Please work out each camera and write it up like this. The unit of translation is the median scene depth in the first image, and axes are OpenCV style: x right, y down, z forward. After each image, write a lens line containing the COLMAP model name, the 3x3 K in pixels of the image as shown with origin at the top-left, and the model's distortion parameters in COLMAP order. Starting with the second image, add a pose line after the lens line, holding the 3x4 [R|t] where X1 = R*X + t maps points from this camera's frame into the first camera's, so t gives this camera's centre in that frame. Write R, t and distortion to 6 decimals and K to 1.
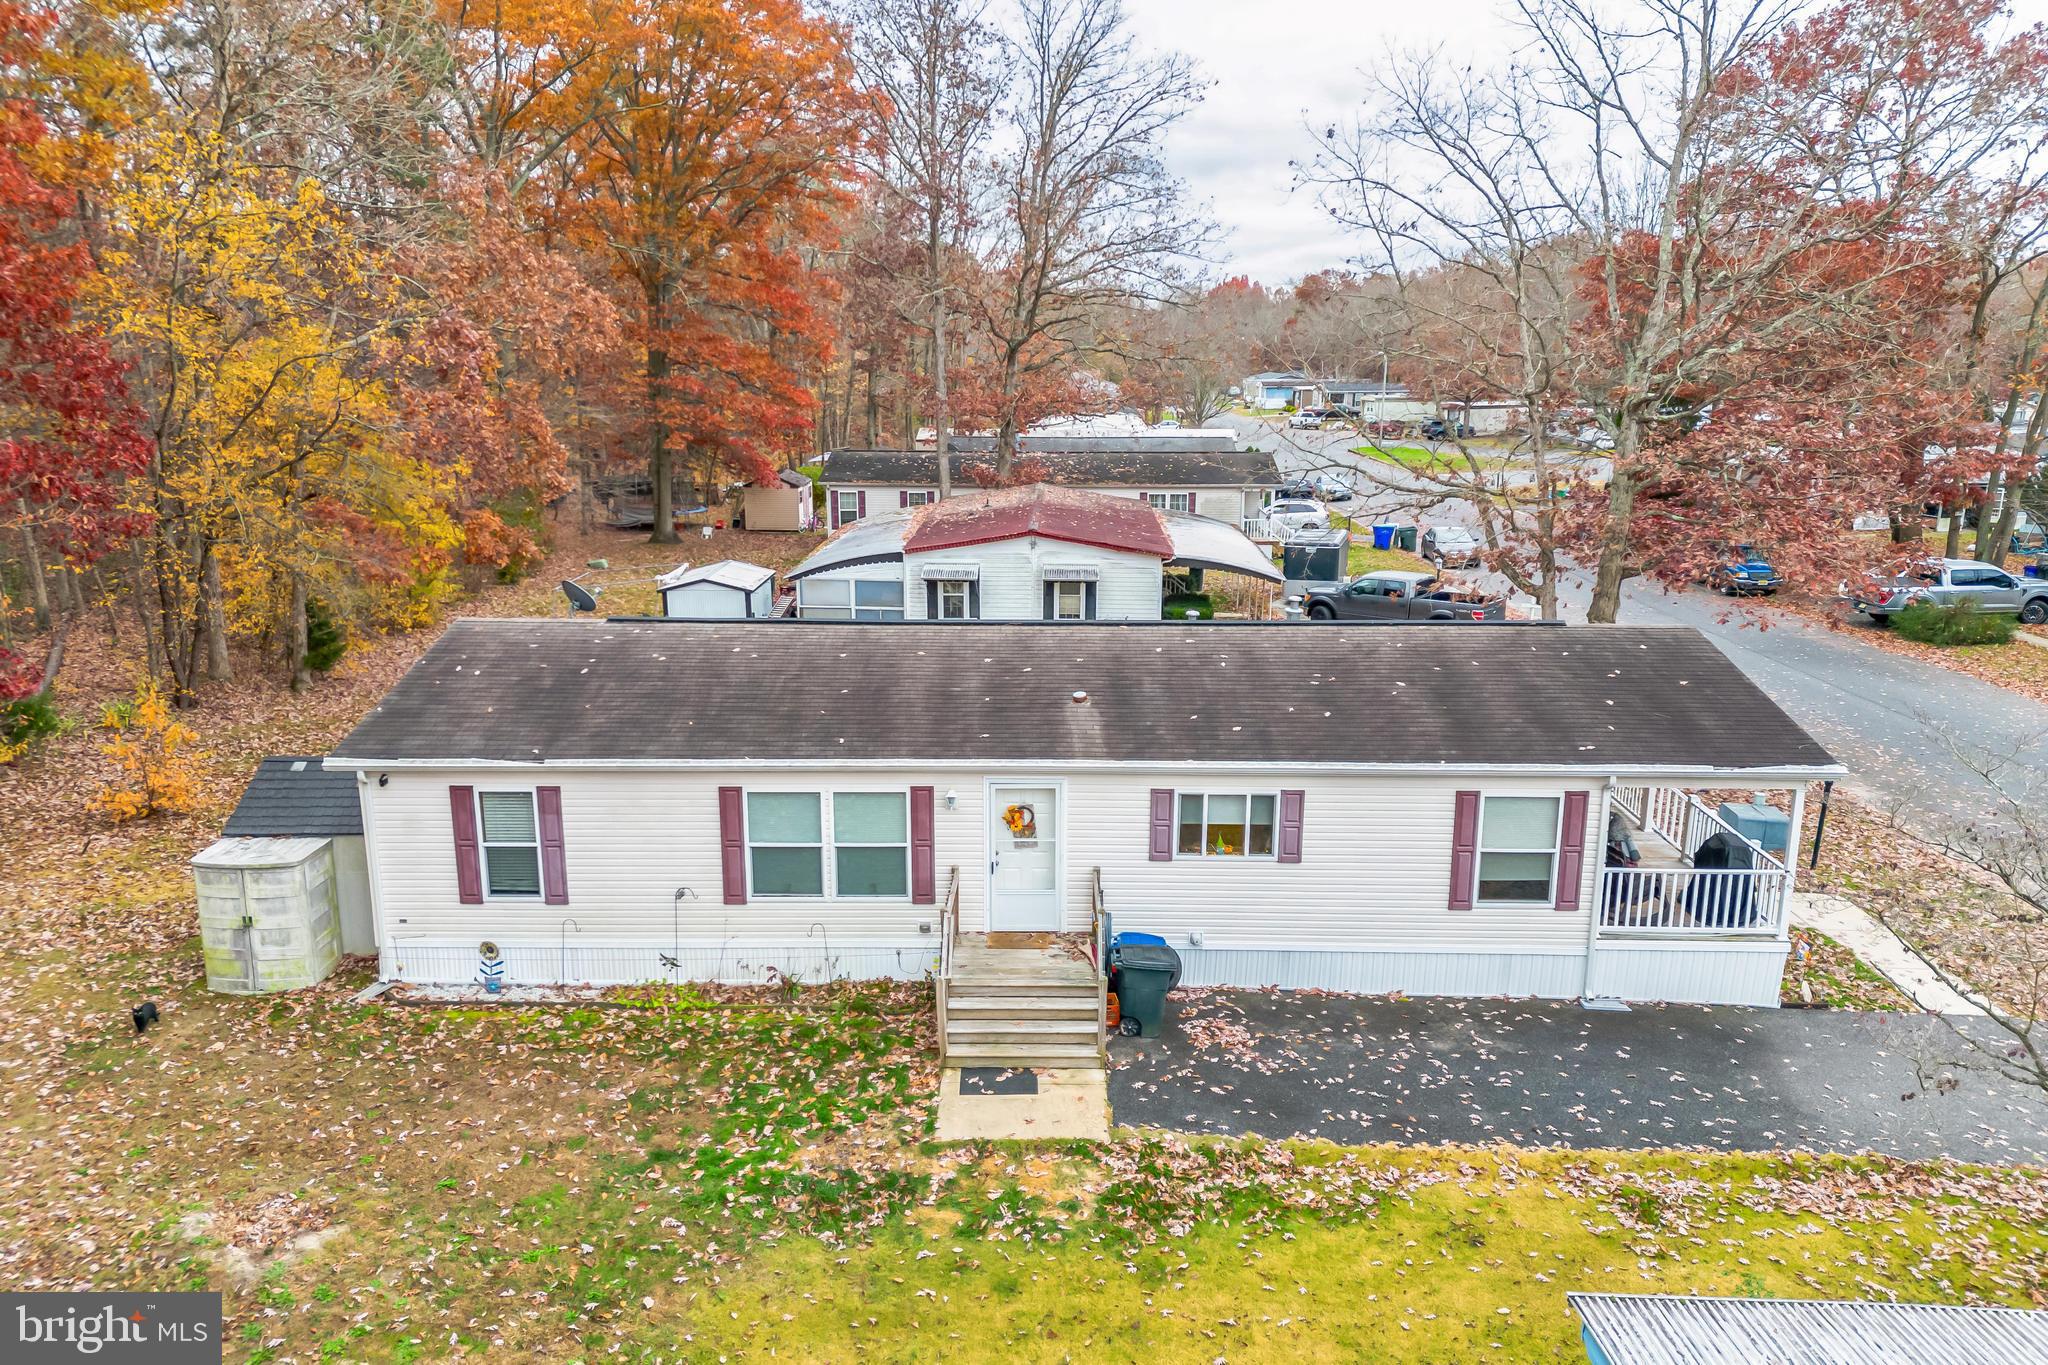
lens RADIAL K [[1455.8, 0, 1022.3], [0, 1455.8, 657.3], [0, 0, 1]] dist [0.010001, -0.000278]
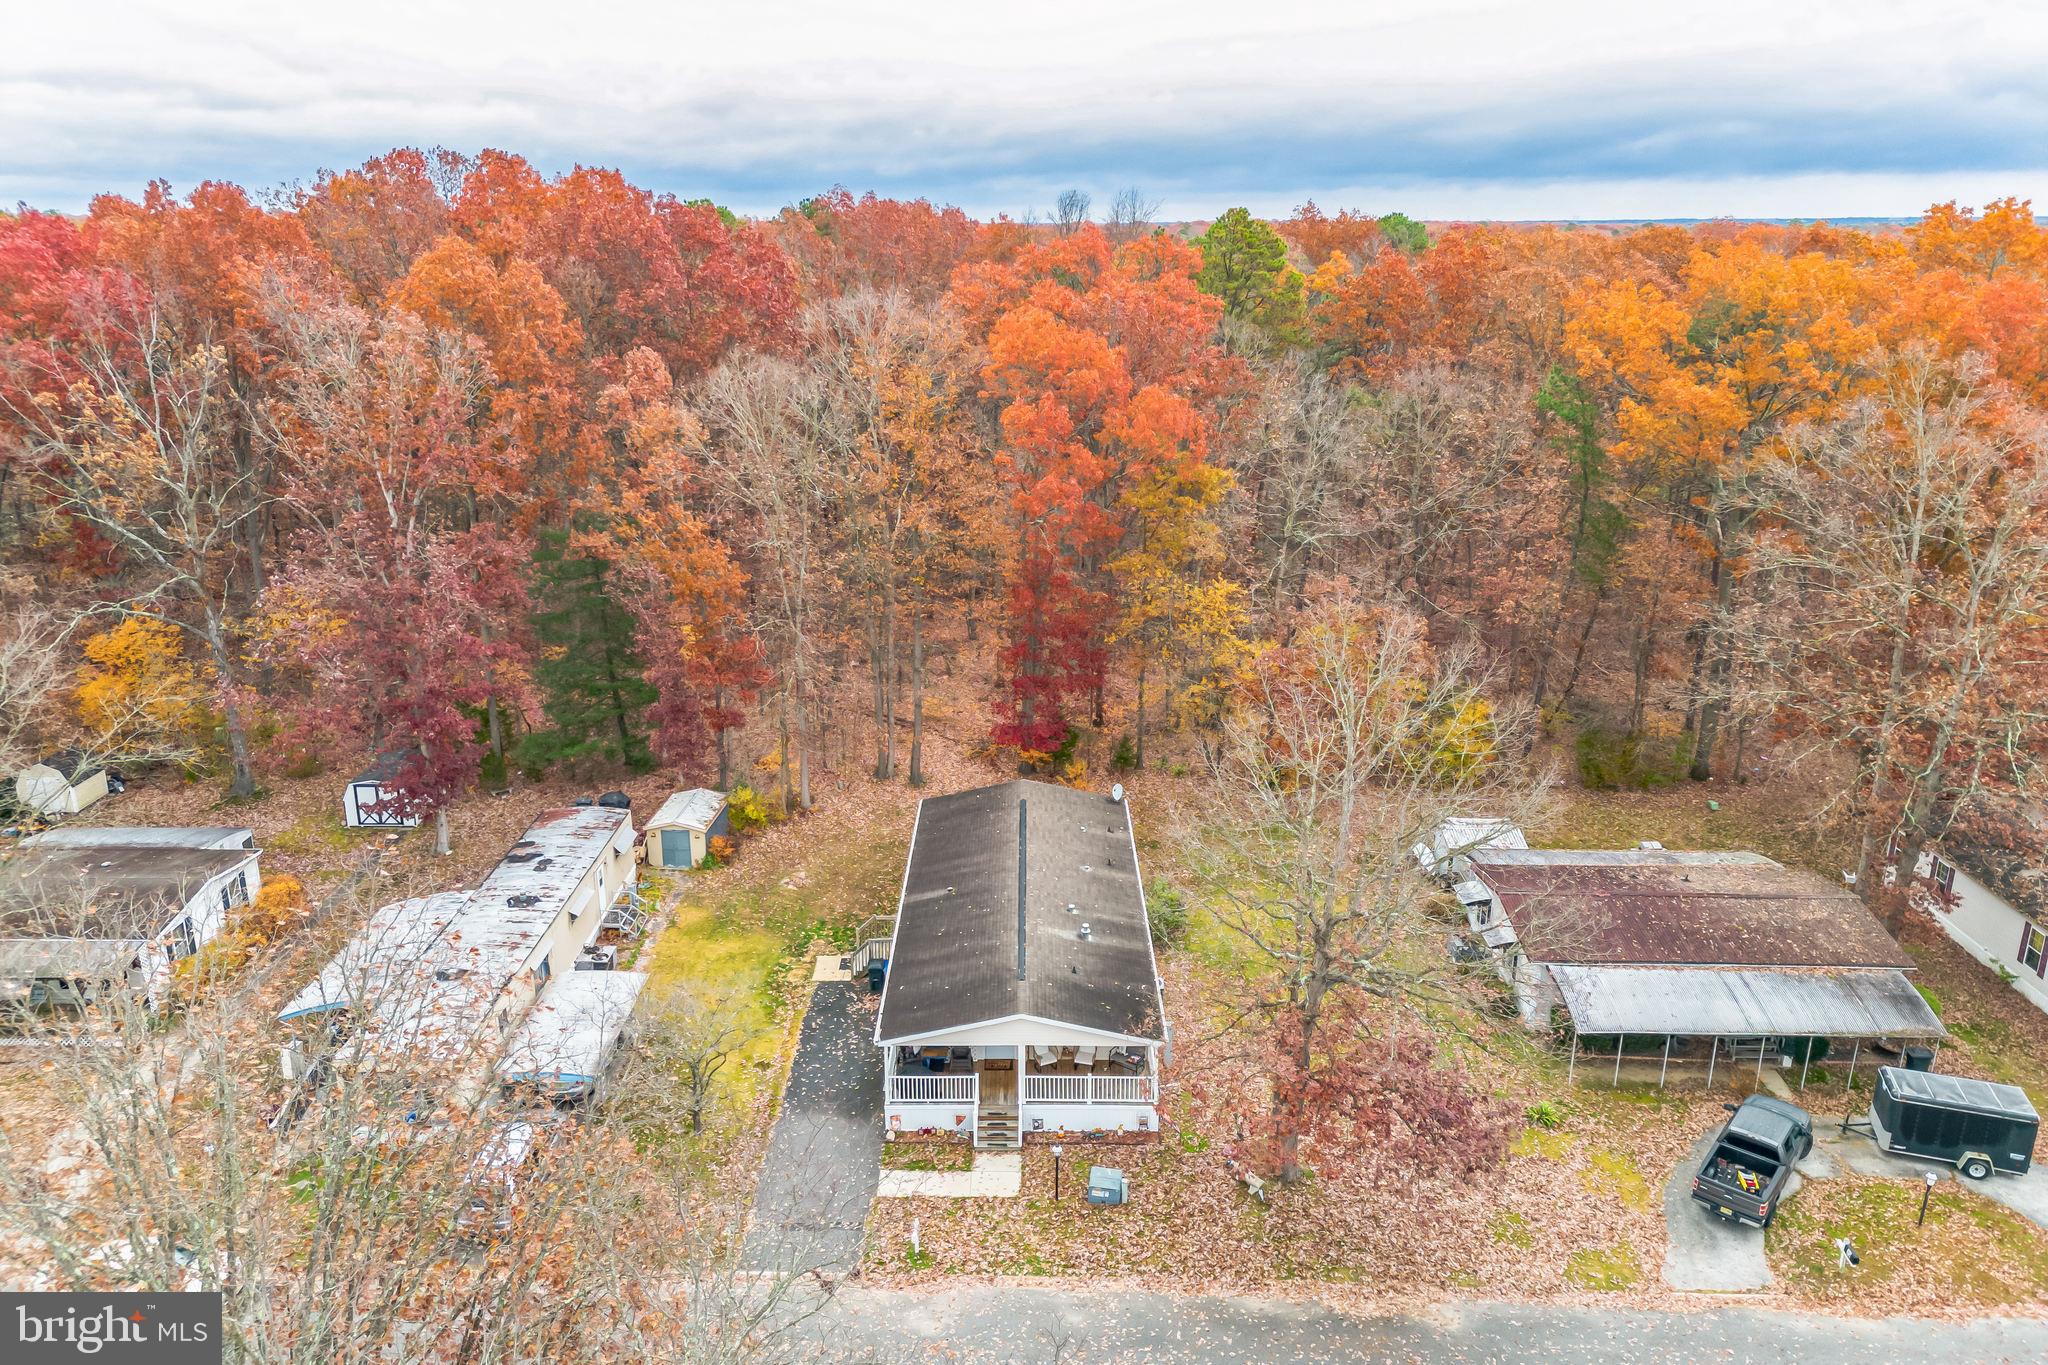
lens RADIAL K [[1455.8, 0, 1022.3], [0, 1455.8, 657.3], [0, 0, 1]] dist [0.010001, -0.000278]
pose [[0.001618, 0.283002, -0.959118, 3.151502], [-0.216500, 0.936470, 0.275954, -1.443676], [0.976281, 0.207202, 0.062785, 1.111775]]
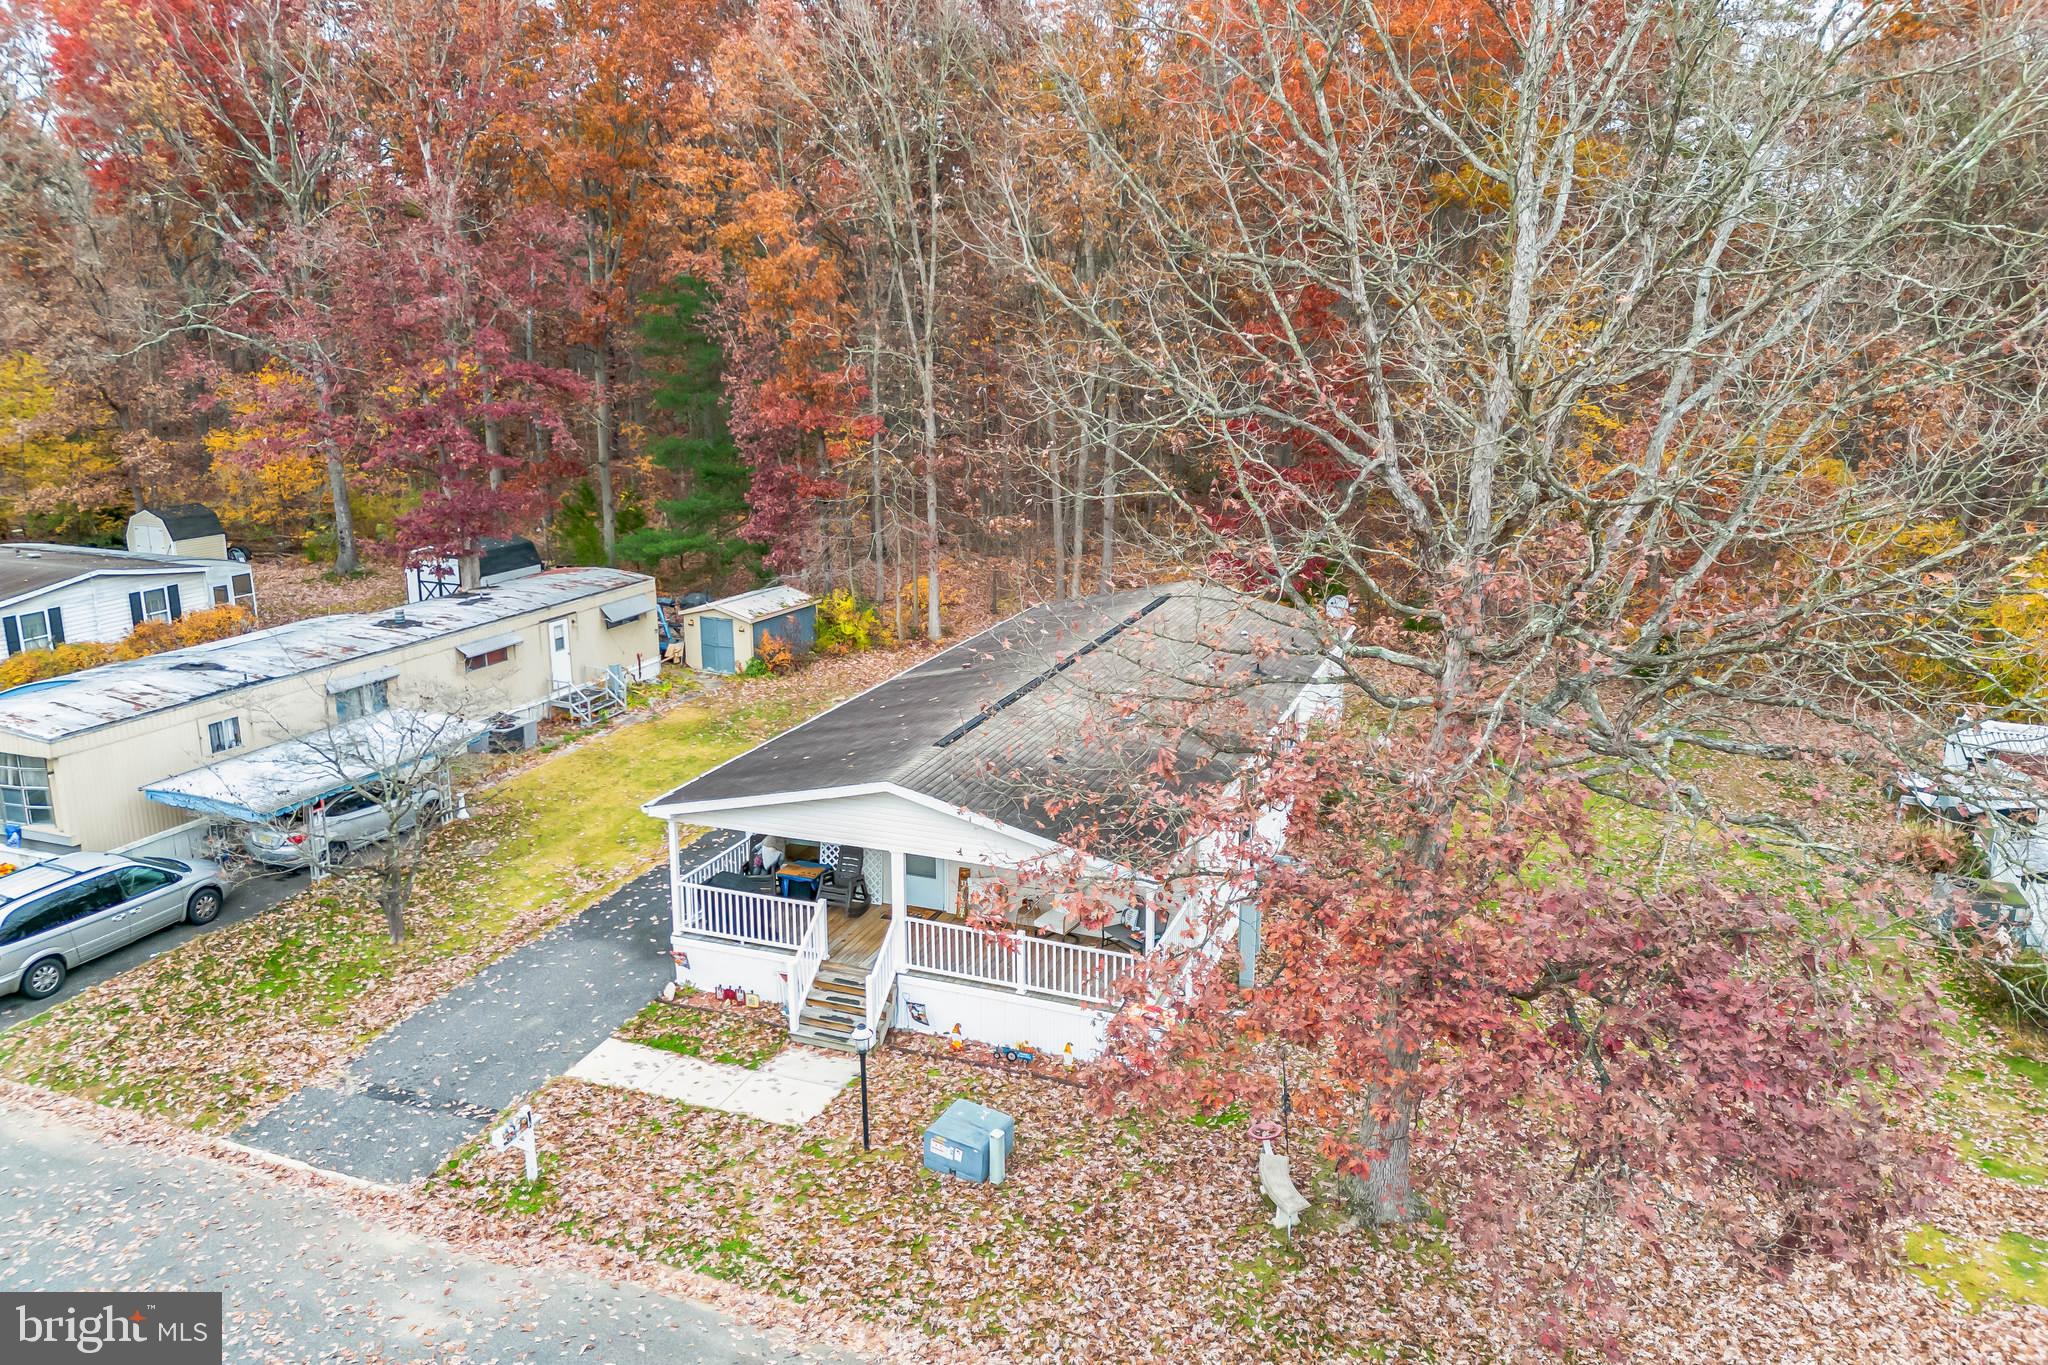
lens RADIAL K [[1455.8, 0, 1022.3], [0, 1455.8, 657.3], [0, 0, 1]] dist [0.010001, -0.000278]
pose [[-0.342257, 0.207081, -0.916503, 1.891404], [-0.217503, 0.931457, 0.291684, -0.582917], [0.914086, 0.299173, -0.273757, 1.901698]]
